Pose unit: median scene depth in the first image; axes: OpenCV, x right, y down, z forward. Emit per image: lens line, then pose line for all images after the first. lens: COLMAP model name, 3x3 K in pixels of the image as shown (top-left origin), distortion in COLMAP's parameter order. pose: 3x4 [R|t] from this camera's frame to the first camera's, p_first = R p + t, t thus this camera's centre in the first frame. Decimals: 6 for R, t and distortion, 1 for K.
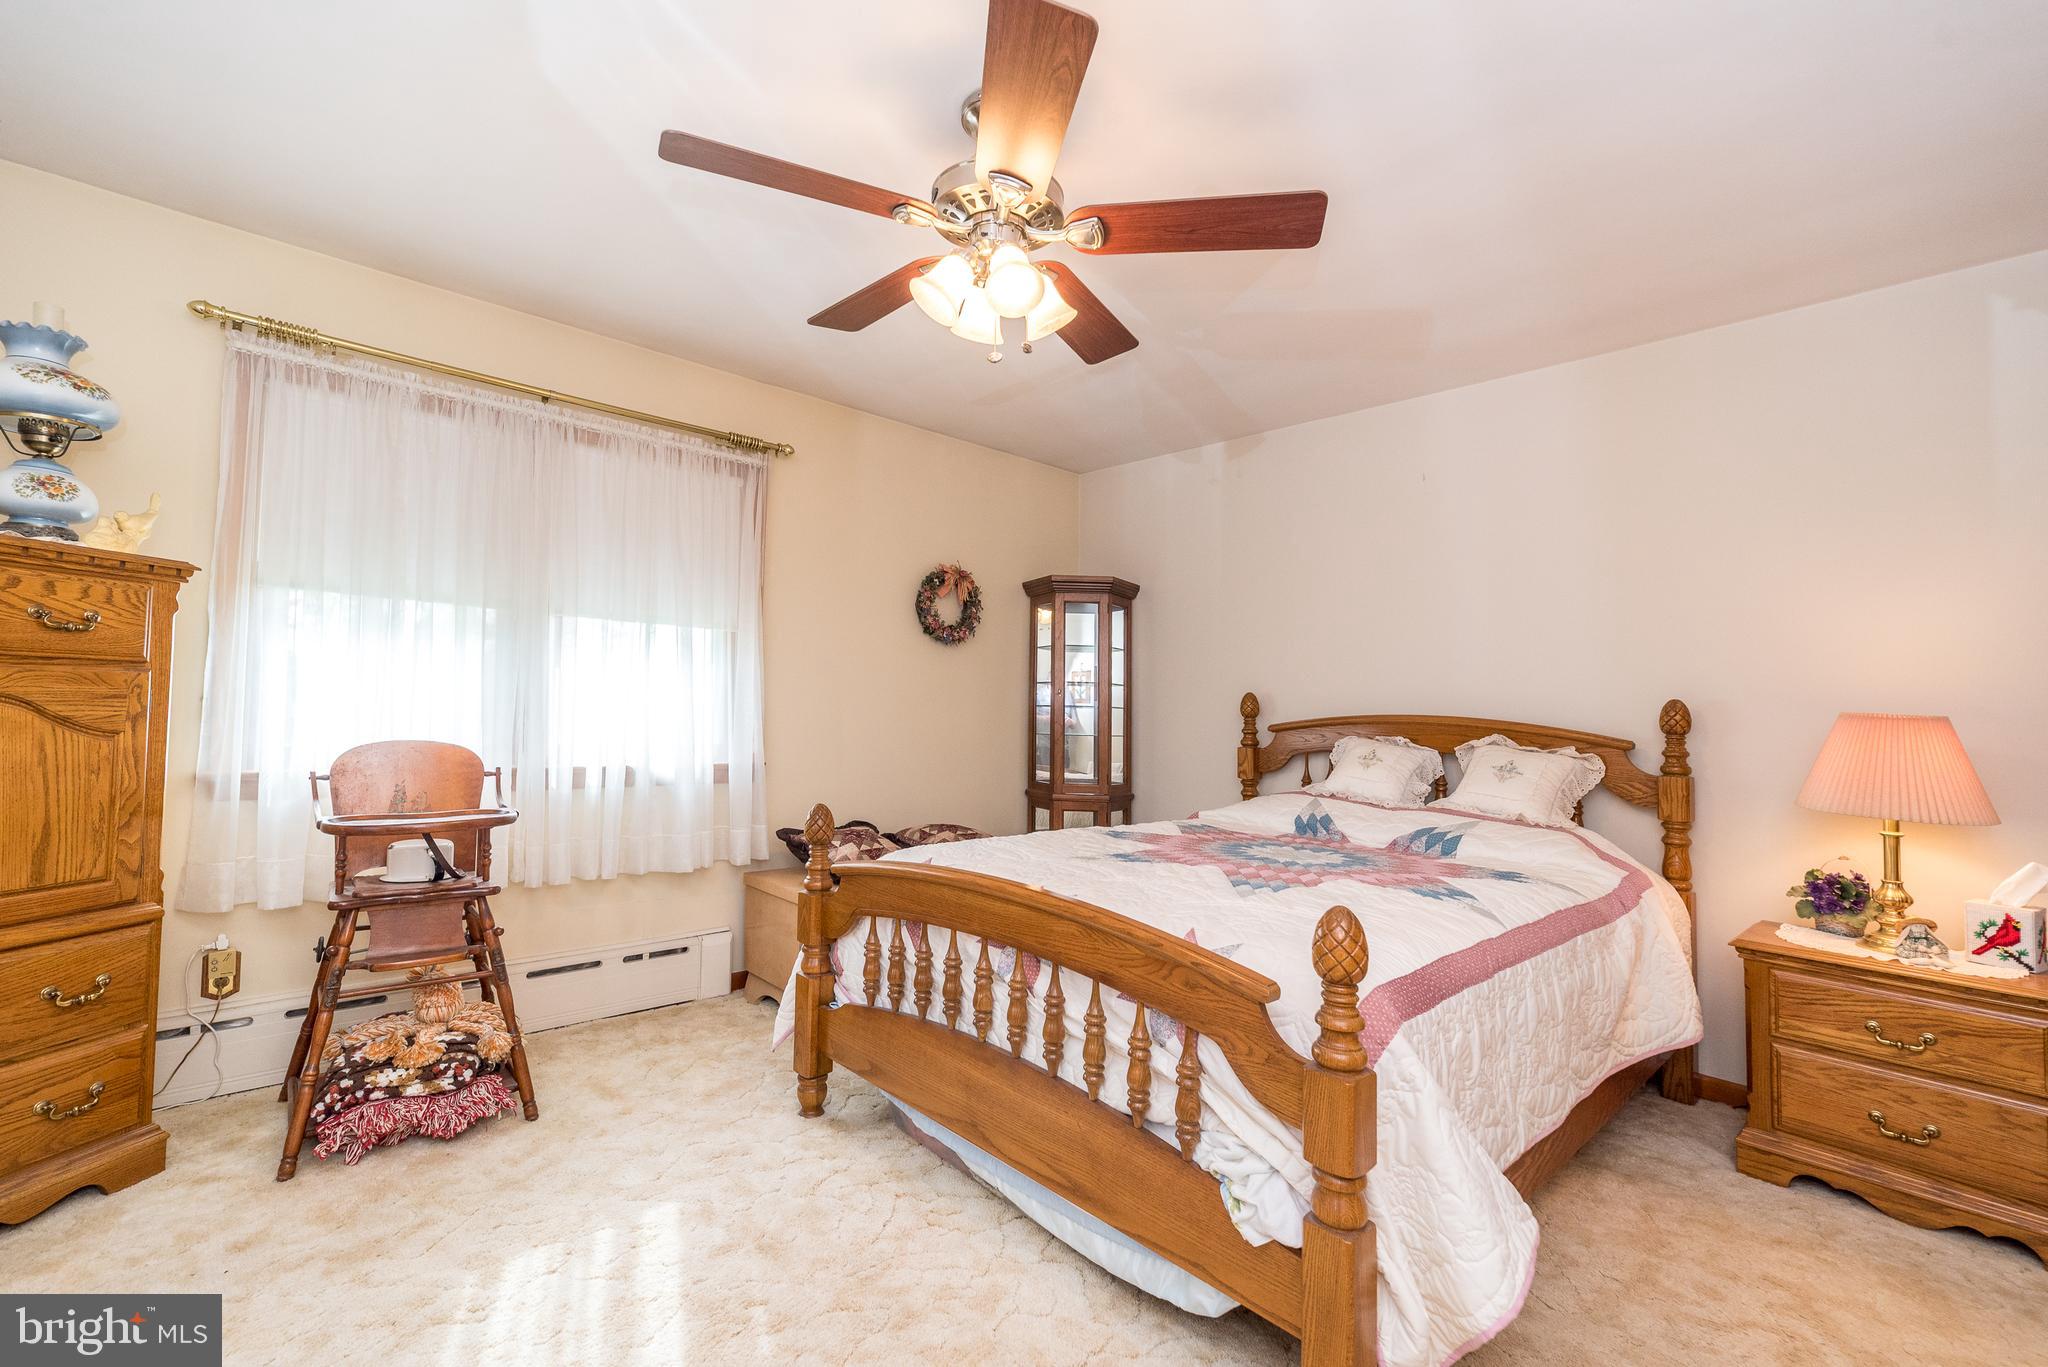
lens RADIAL K [[893.5, 0, 1024.3], [0, 893.5, 689.8], [0, 0, 1]] dist [0.020980, -0.000458]
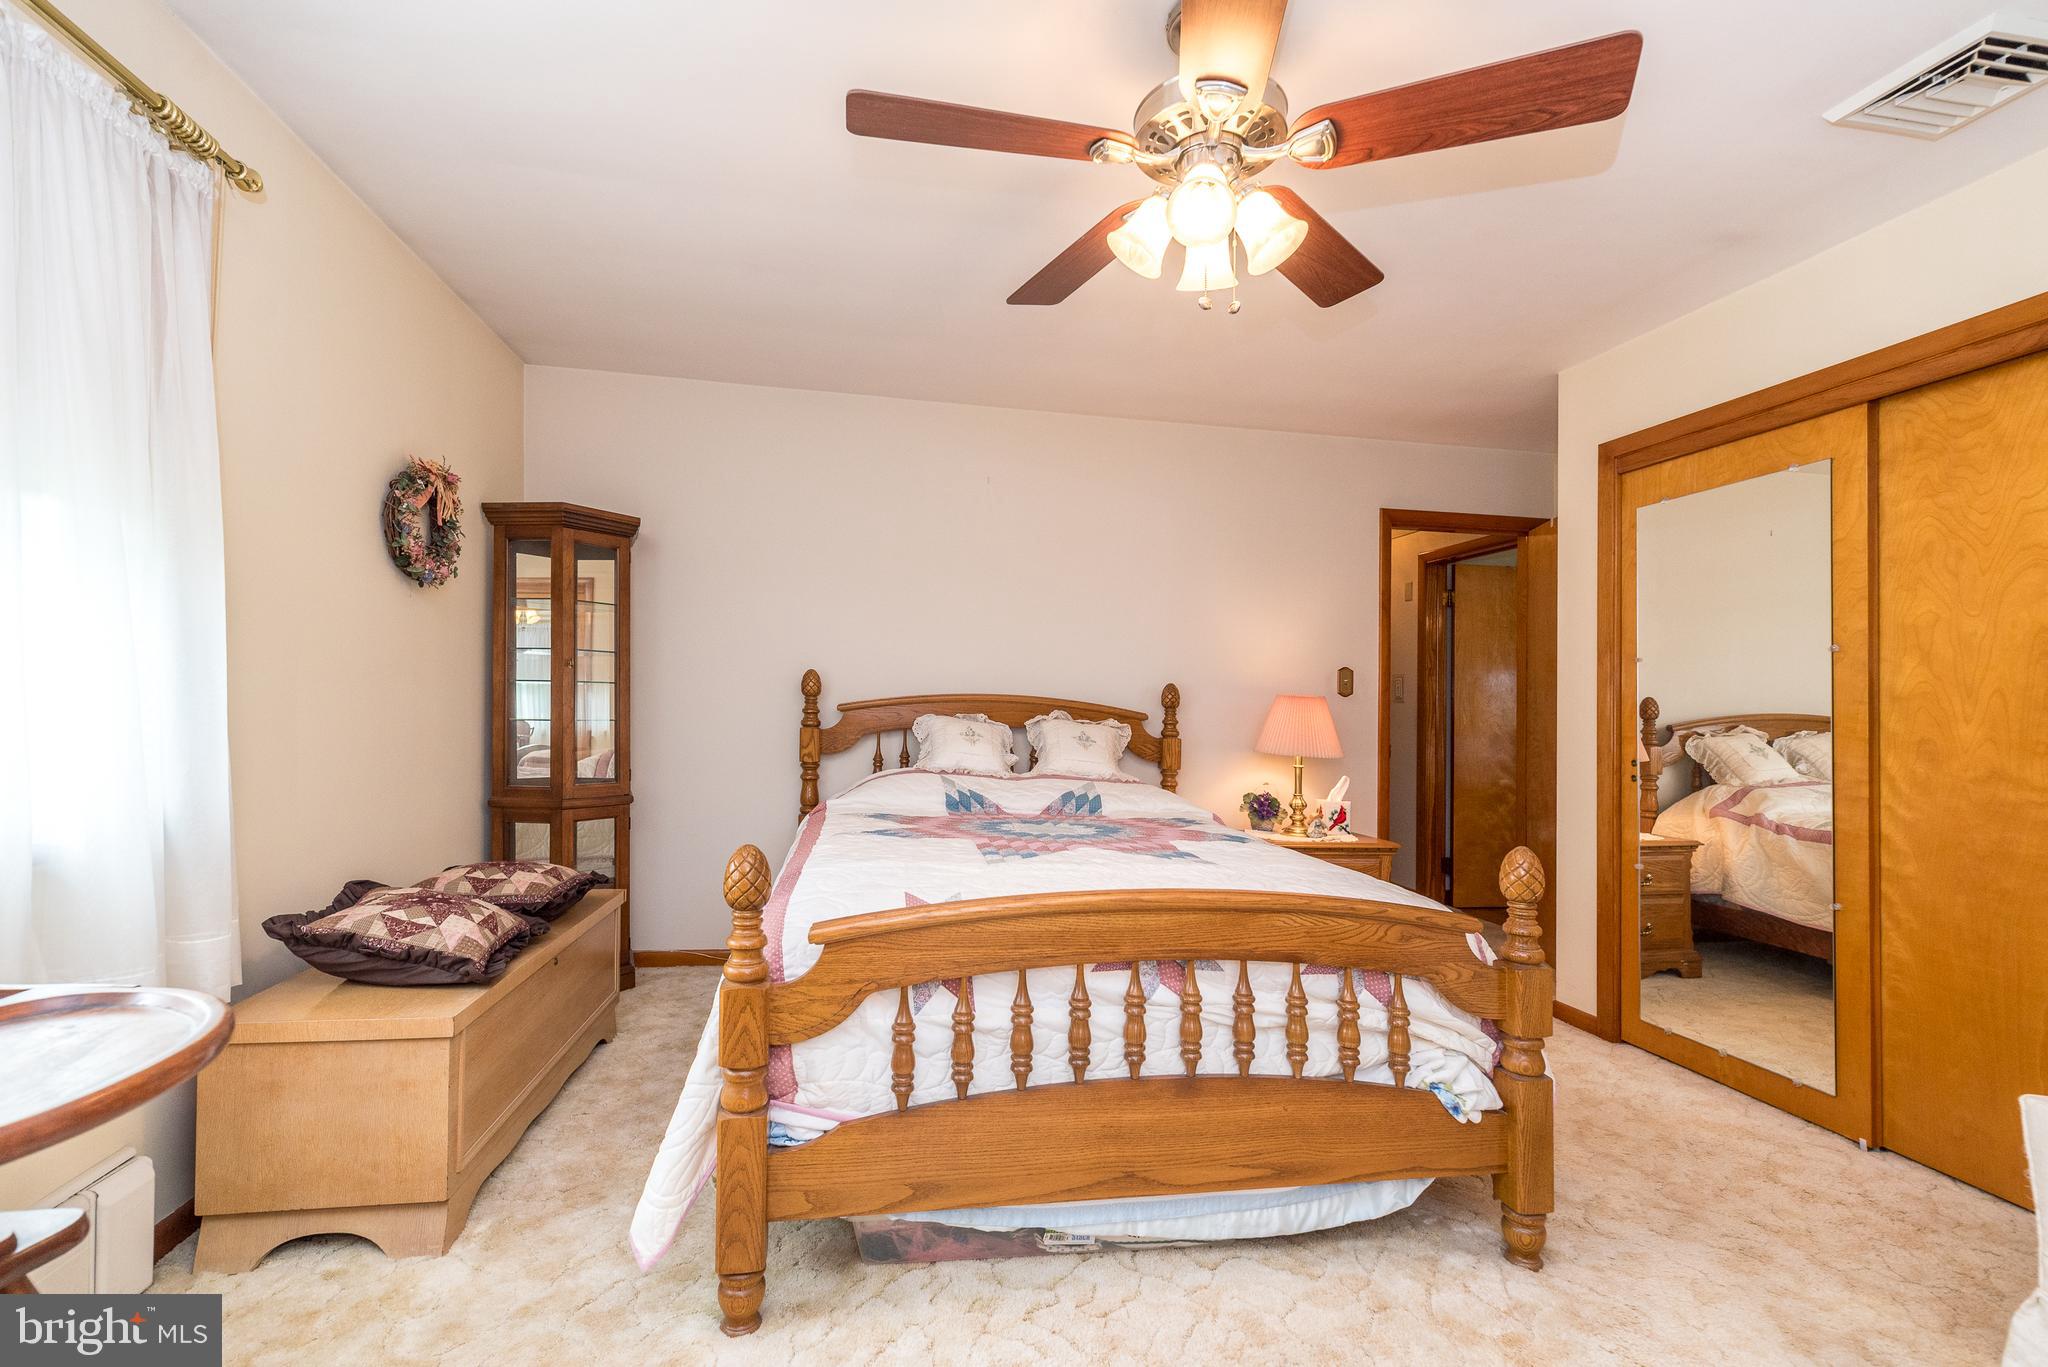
lens RADIAL K [[893.5, 0, 1015.0], [0, 893.5, 693.6], [0, 0, 1]] dist [0.020980, -0.000458]
pose [[0.559734, -0.008724, 0.828626, -0.573465], [-0.029523, 0.999100, 0.030462, -0.009428], [-0.828146, -0.041514, 0.558973, 0.415536]]
